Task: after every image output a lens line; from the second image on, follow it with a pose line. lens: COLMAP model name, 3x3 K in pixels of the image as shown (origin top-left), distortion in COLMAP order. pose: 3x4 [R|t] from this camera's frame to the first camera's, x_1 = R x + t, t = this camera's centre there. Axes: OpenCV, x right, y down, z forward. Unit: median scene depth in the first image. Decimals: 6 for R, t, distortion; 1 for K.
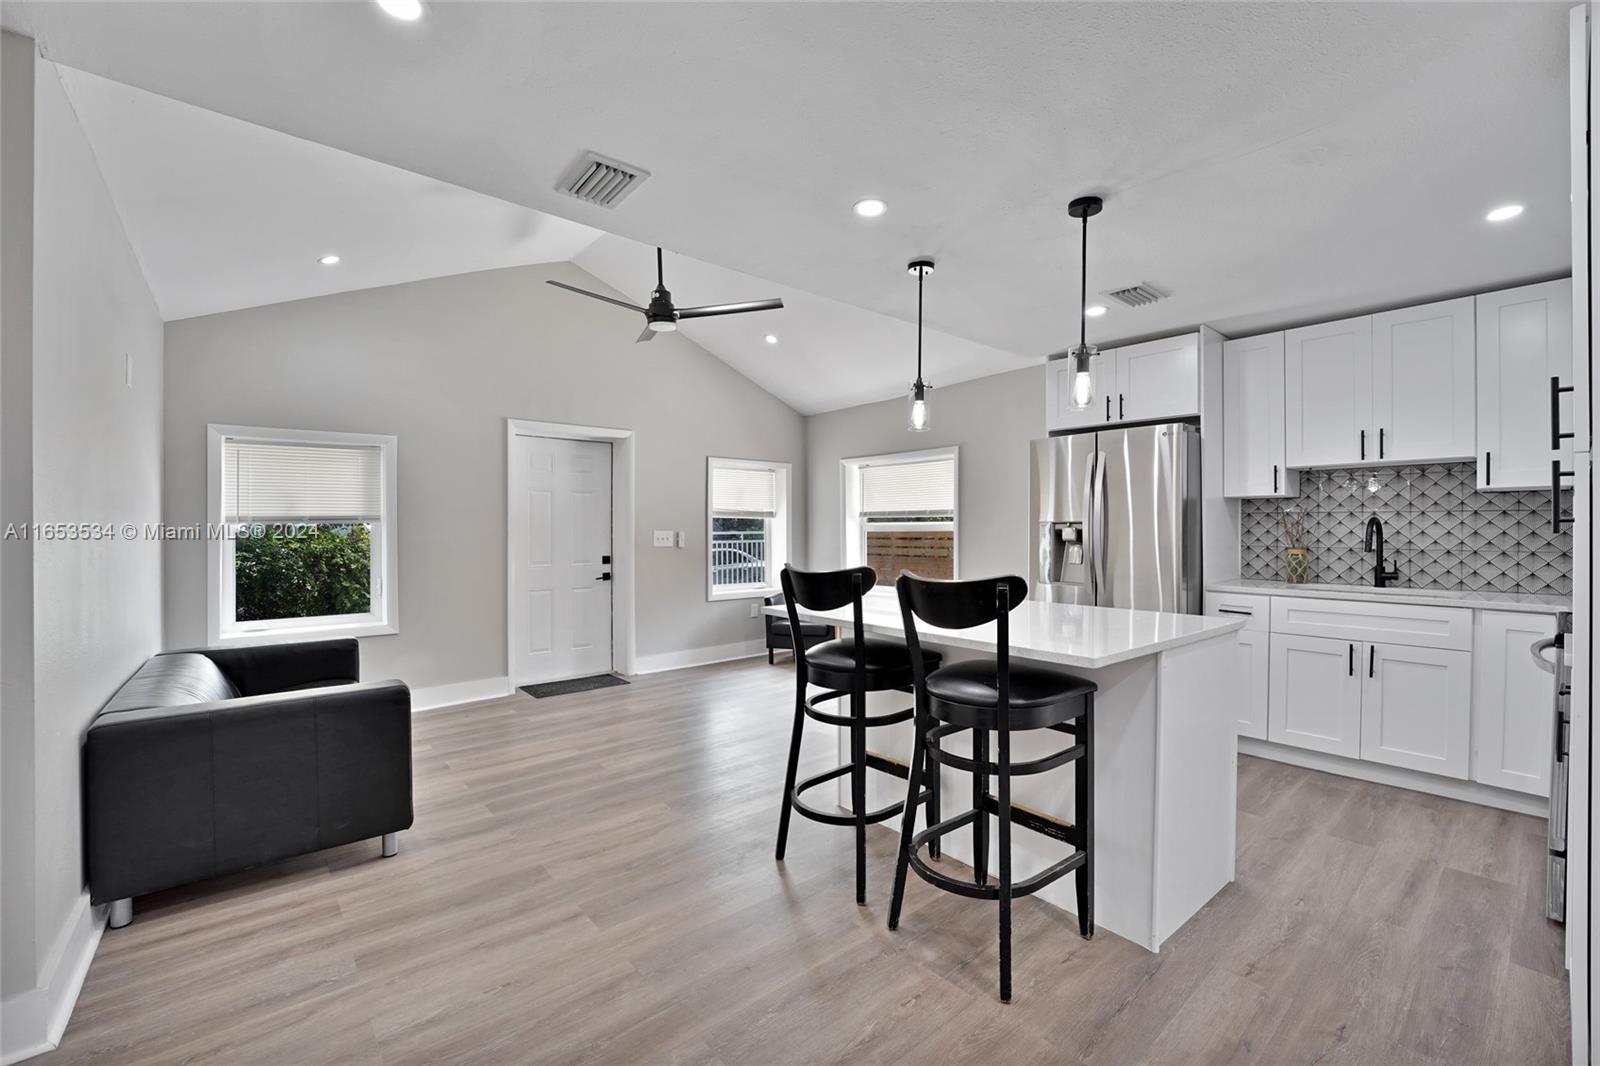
lens RADIAL K [[667.5, 0, 797.1], [0, 667.5, 533.7], [0, 0, 1]] dist [-0.025063, -0.000176]
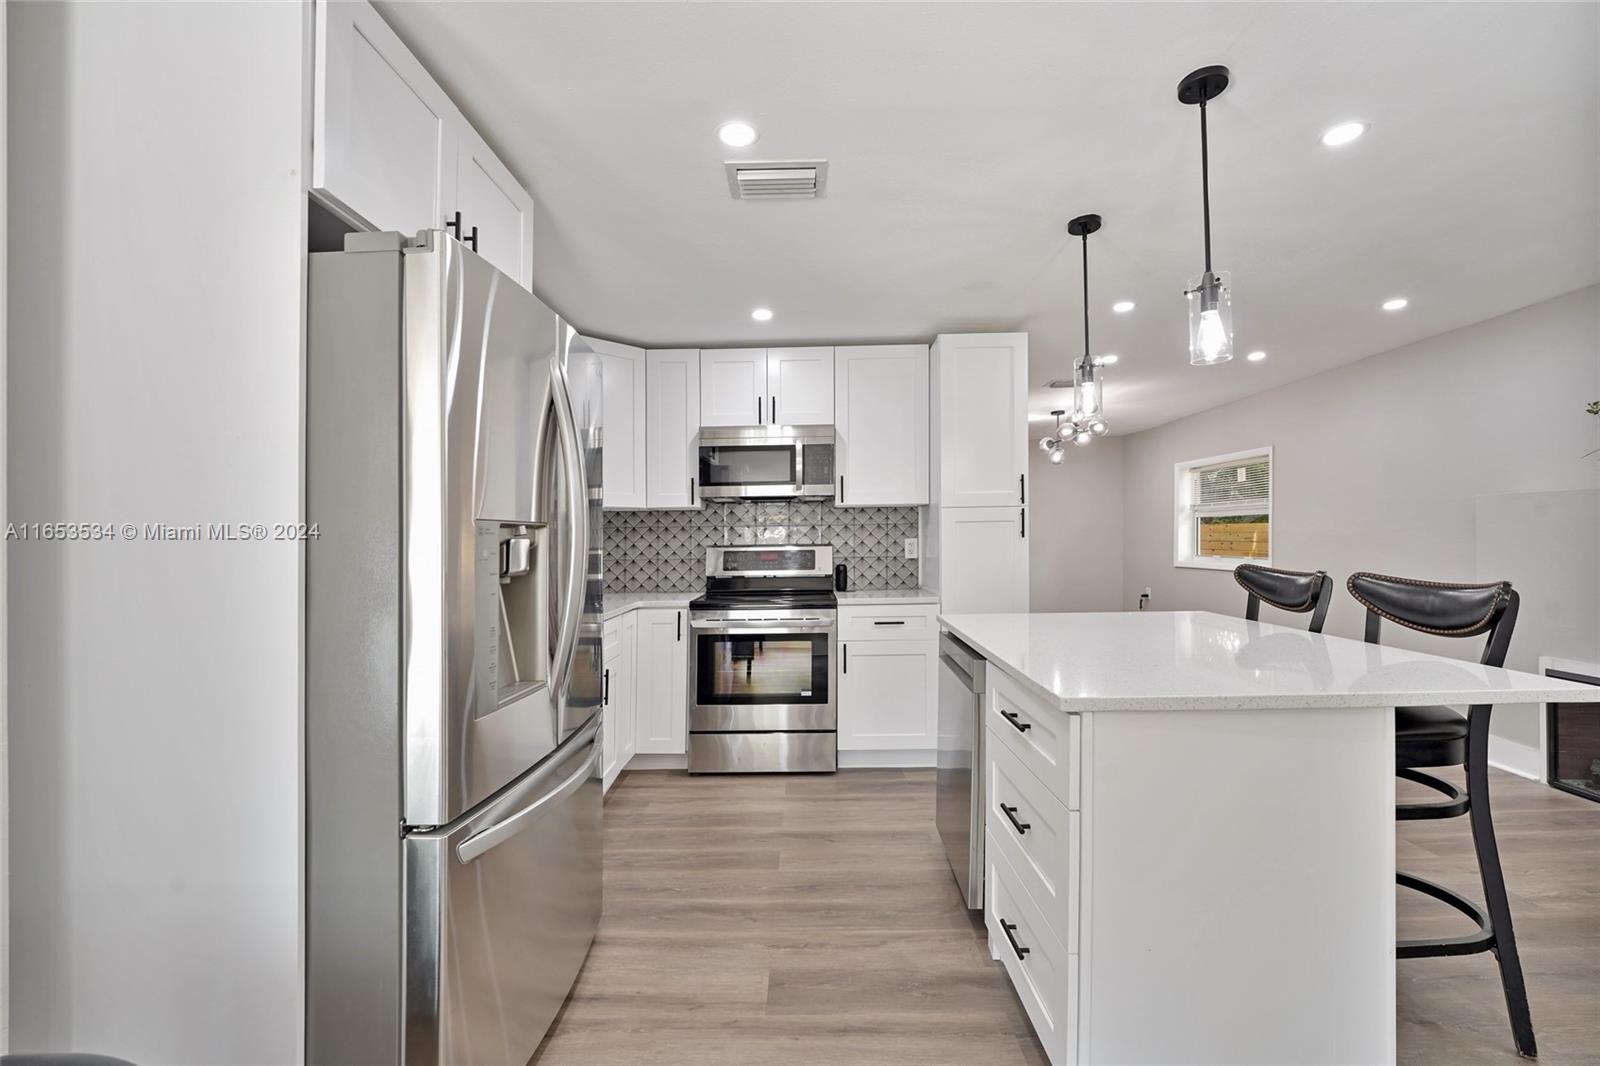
lens RADIAL K [[647.5, 0, 804.7], [0, 647.5, 546.0], [0, 0, 1]] dist [-0.043254, 0.014158]
pose [[-0.754020, 0.004030, 0.656839, 0.067681], [0.016259, 0.999789, 0.012529, -0.006148], [-0.656650, 0.020127, -0.753927, 1.239615]]
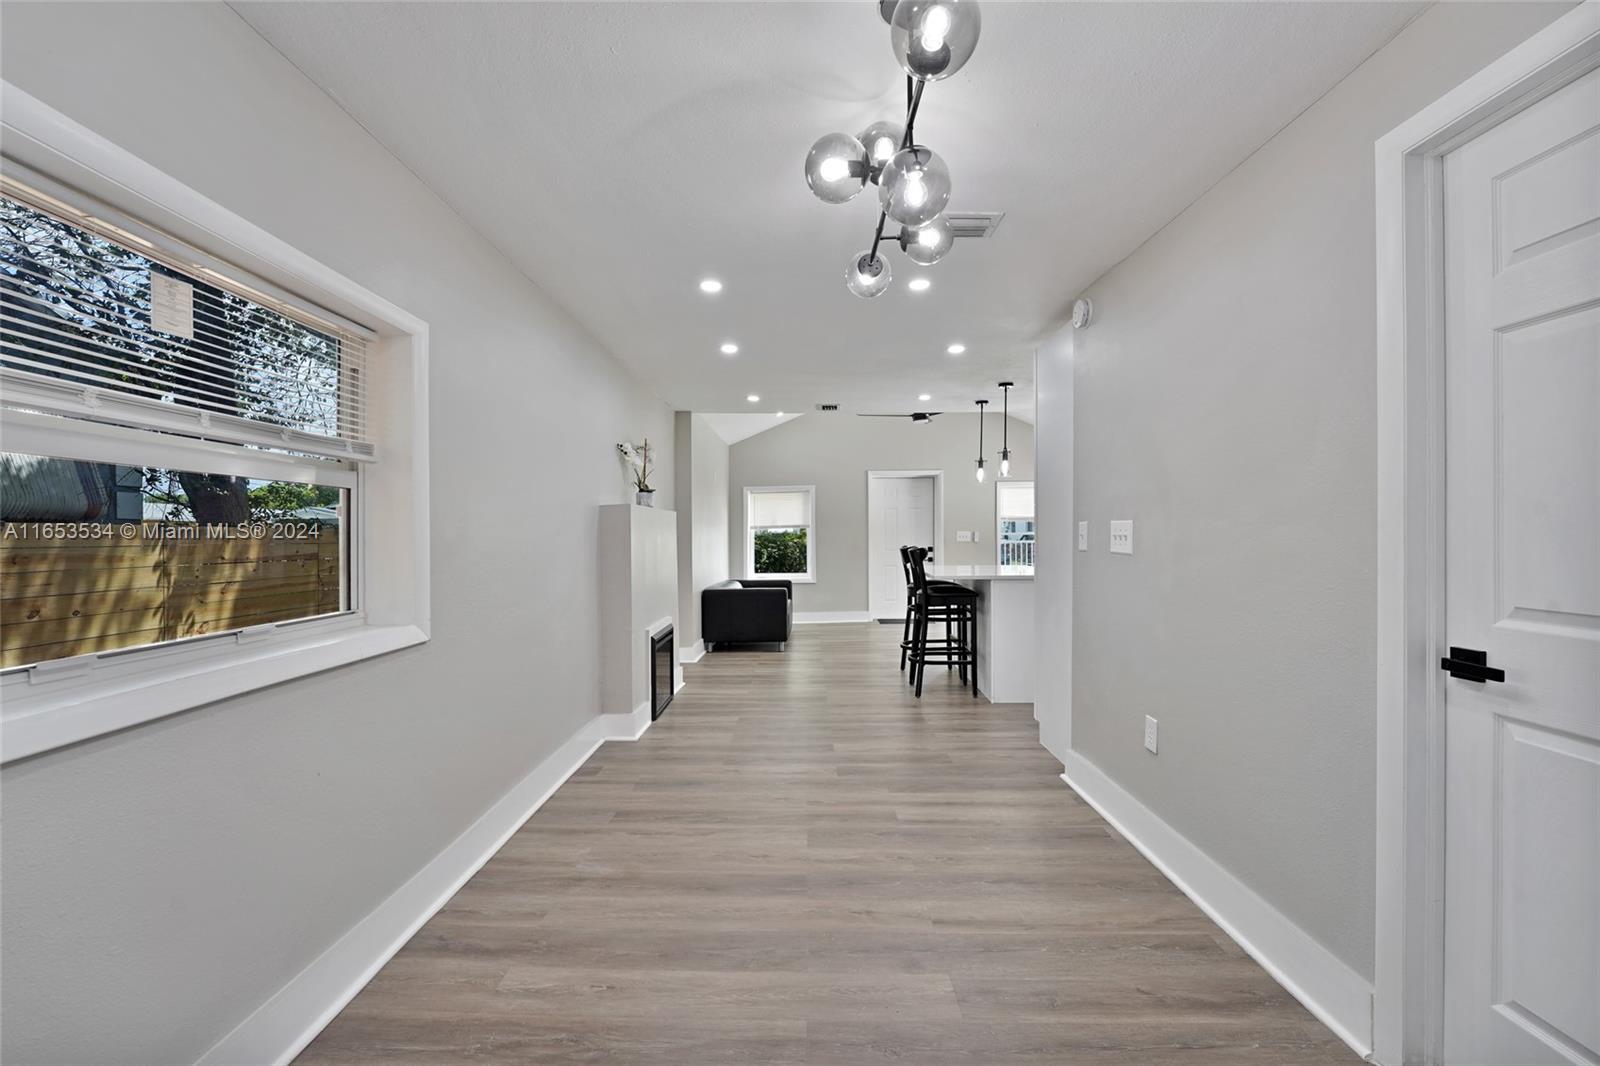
lens RADIAL K [[659.6, 0, 796.9], [0, 659.6, 527.6], [0, 0, 1]] dist [-0.022381, 0.000023]
pose [[0.754577, -0.011646, -0.656108, 0.827172], [0.006582, 0.999927, -0.010179, 0.000199], [0.656178, 0.003362, 0.754598, -0.691127]]
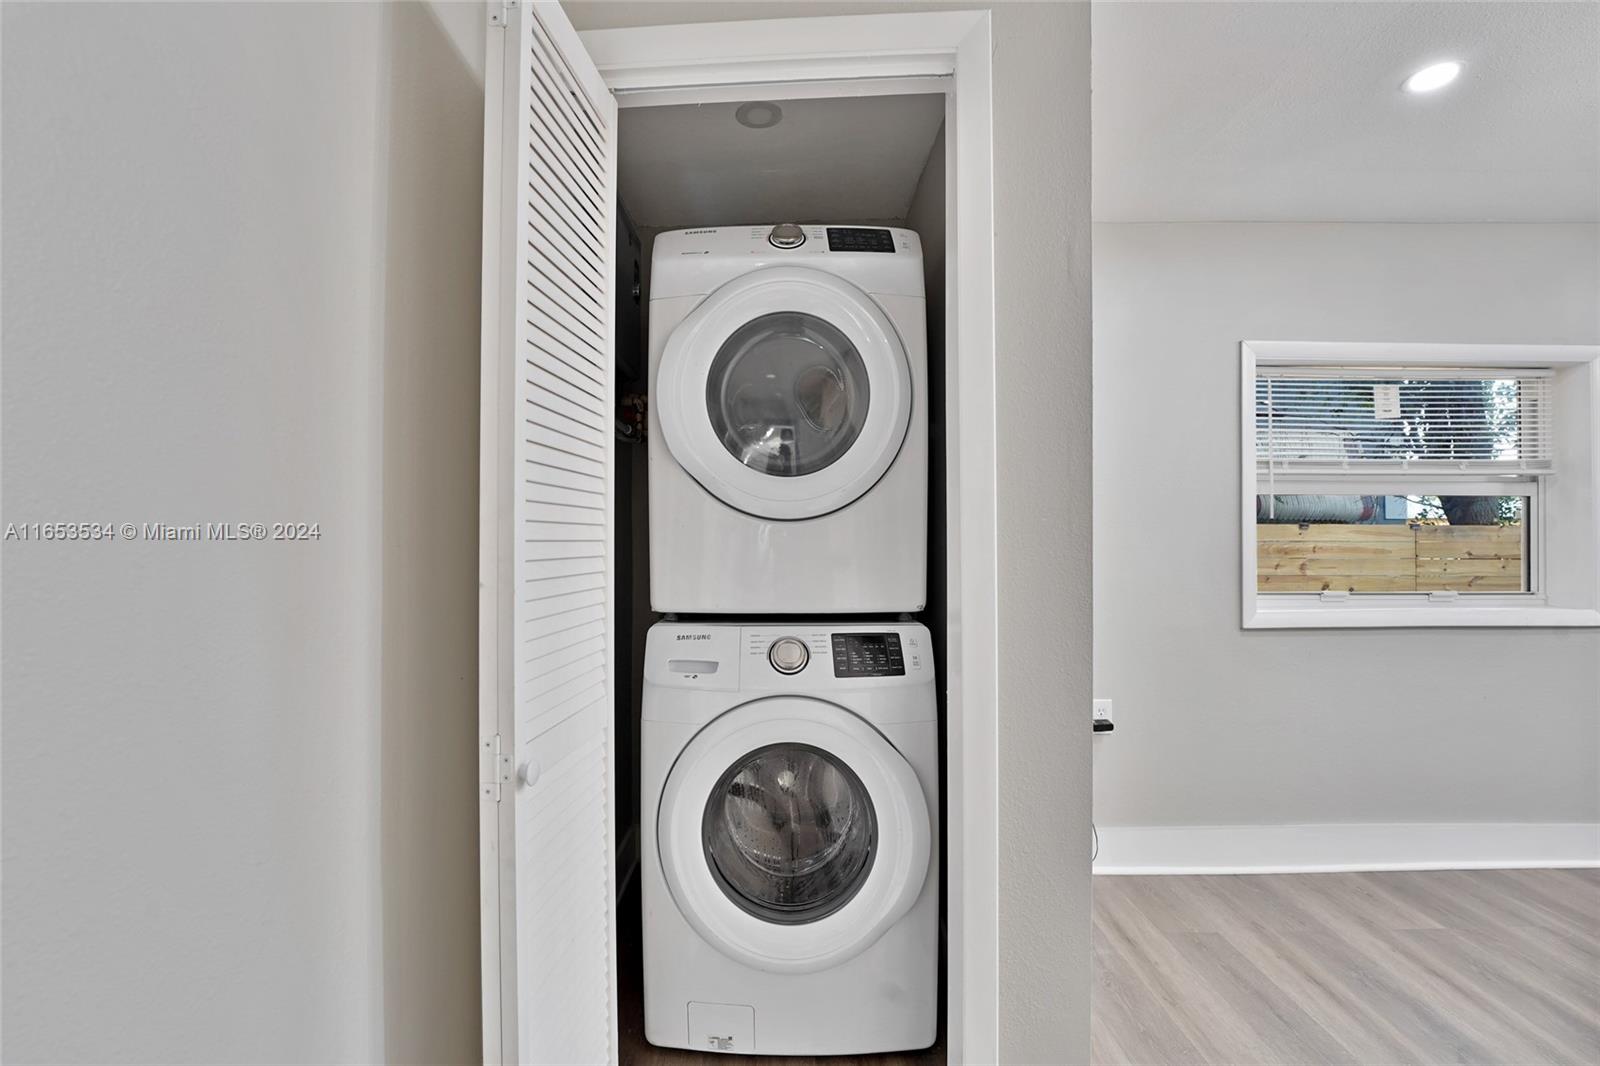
lens RADIAL K [[672.2, 0, 800.0], [0, 672.2, 533.0], [0, 0, 1]] dist [-0.036474, 0.007351]
pose [[-0.645987, -0.003827, -0.763339, 1.204832], [-0.002774, 0.999993, -0.002667, 0.002582], [0.763344, 0.000395, -0.645993, -0.672974]]
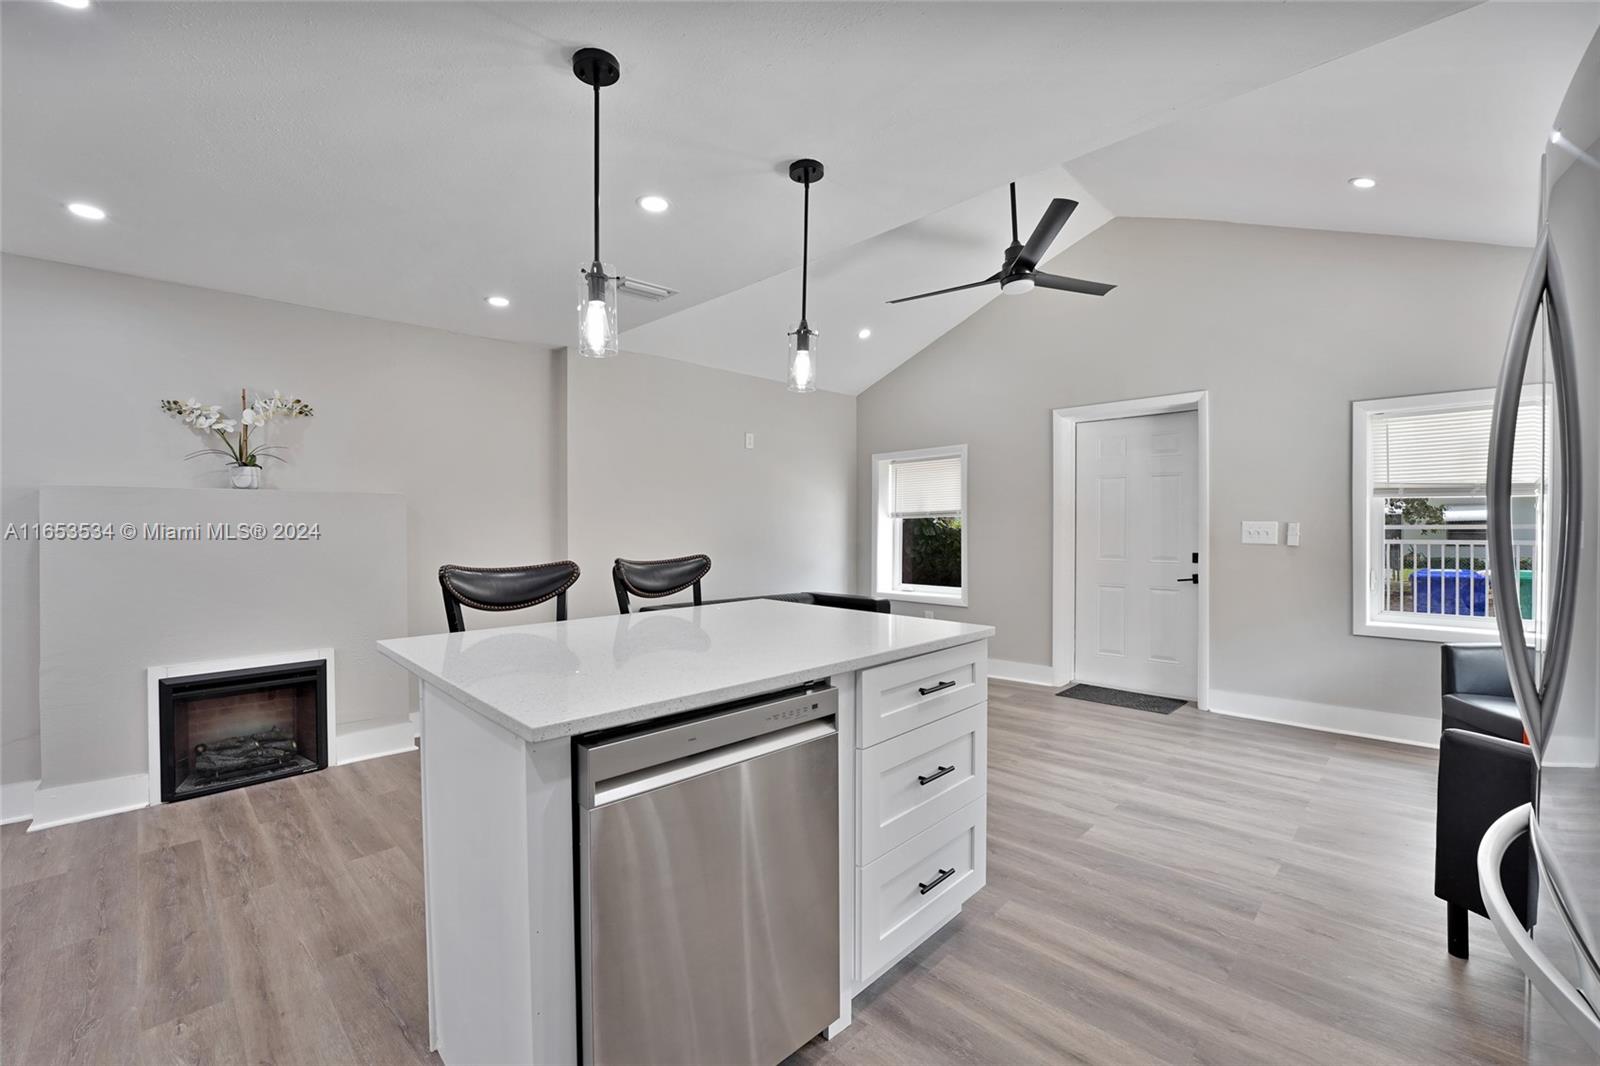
lens RADIAL K [[672.2, 0, 800.0], [0, 672.2, 533.0], [0, 0, 1]] dist [-0.036474, 0.007351]
pose [[0.093693, 0.015916, -0.995474, 0.707690], [0.001649, 0.999868, 0.016141, -0.006462], [0.995600, -0.003153, 0.093654, 0.703971]]
